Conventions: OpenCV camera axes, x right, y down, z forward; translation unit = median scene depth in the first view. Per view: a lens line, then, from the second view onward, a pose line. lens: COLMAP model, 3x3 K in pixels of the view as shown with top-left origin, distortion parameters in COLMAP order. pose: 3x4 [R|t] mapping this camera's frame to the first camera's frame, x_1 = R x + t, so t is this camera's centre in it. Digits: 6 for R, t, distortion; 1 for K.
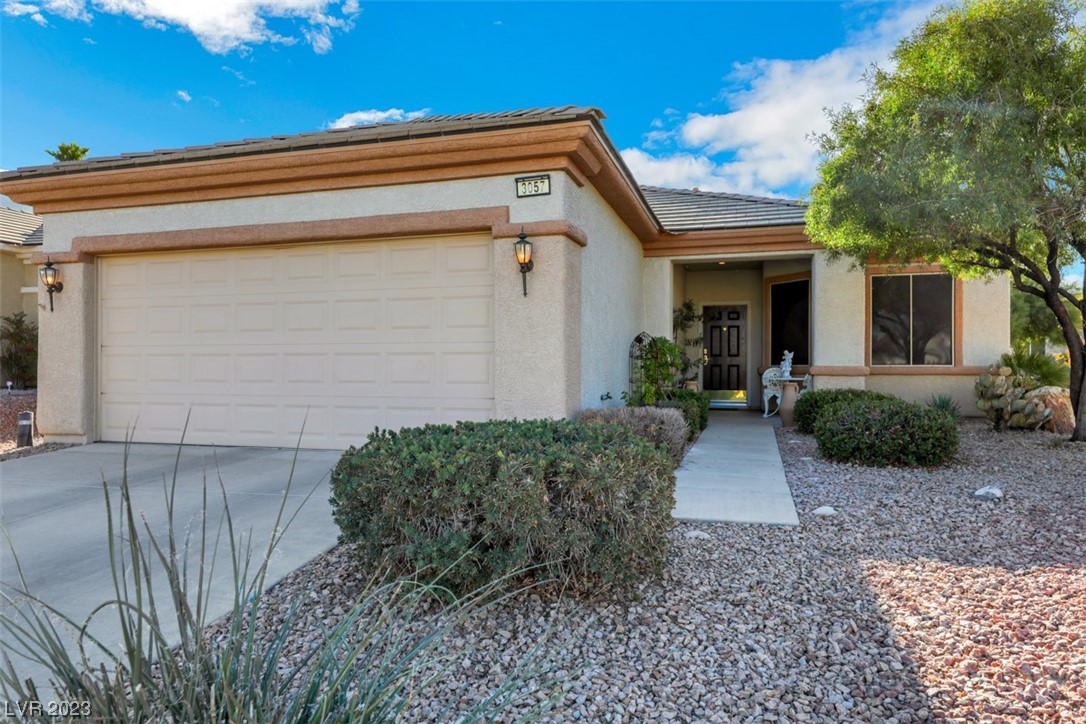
lens RADIAL K [[707.4, 0, 543.0], [0, 707.4, 362.0], [0, 0, 1]] dist [0.000265, 0.000076]
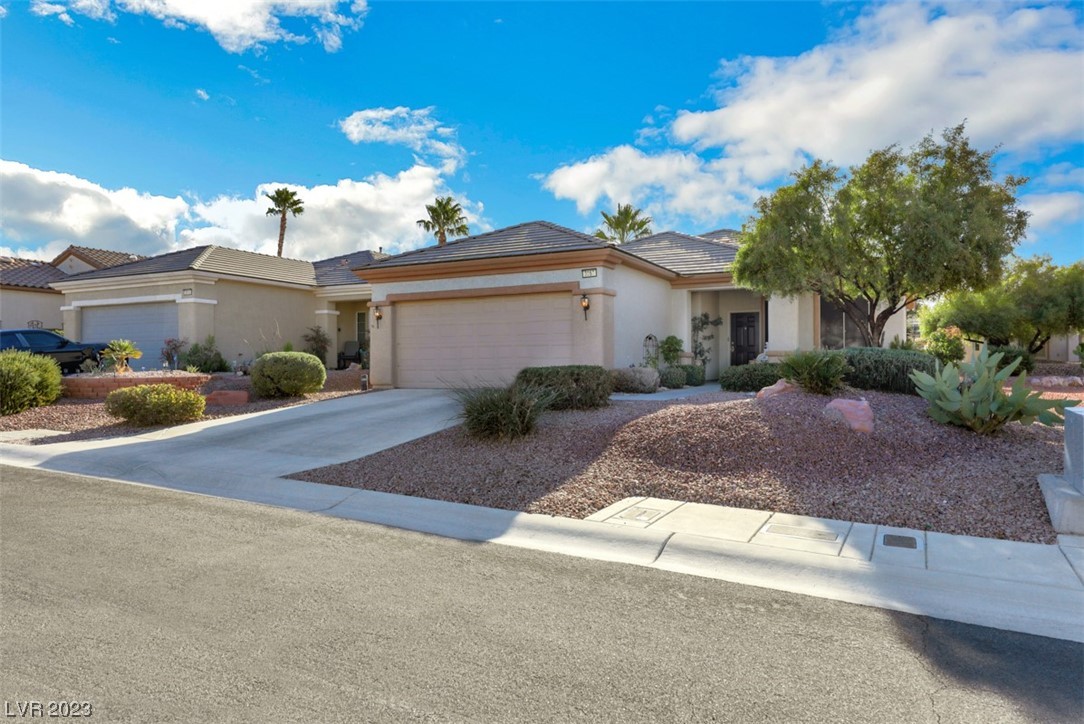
lens RADIAL K [[706.1, 0, 542.0], [0, 706.1, 362.0], [0, 0, 1]] dist [0.000265, 0.000076]
pose [[0.983497, -0.006586, -0.180802, 0.201085], [0.007530, 0.999961, 0.004536, 0.026576], [0.180765, -0.005822, 0.983509, -1.055507]]
